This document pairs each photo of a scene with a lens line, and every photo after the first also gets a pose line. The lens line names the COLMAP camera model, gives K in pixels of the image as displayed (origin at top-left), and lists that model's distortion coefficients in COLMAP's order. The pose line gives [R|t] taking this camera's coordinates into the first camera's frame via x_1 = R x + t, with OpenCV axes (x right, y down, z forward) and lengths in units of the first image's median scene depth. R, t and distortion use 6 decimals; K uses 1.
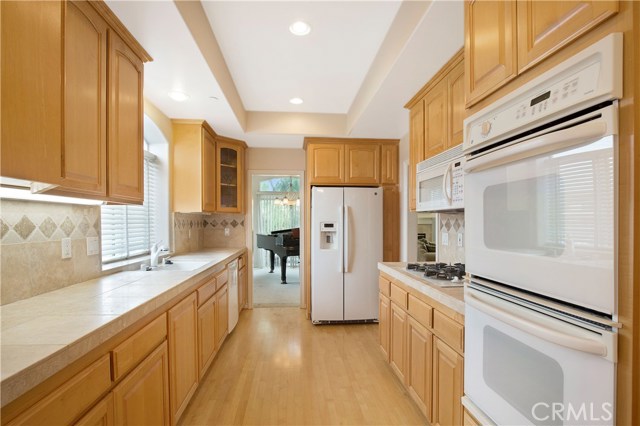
lens RADIAL K [[311.9, 0, 312.1], [0, 311.9, 222.5], [0, 0, 1]] dist [-0.002336, -0.000183]
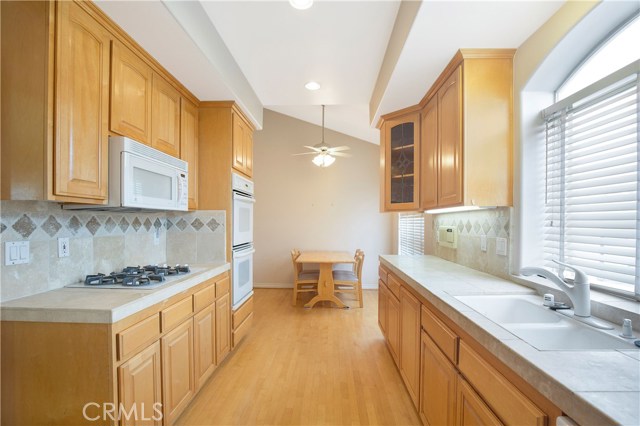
lens RADIAL K [[311.9, 0, 312.1], [0, 311.9, 222.5], [0, 0, 1]] dist [-0.002336, -0.000183]
pose [[-0.991575, -0.007268, 0.129328, -0.208576], [-0.006562, 0.999961, 0.005879, -0.006842], [-0.129366, 0.004981, -0.991584, 2.116702]]
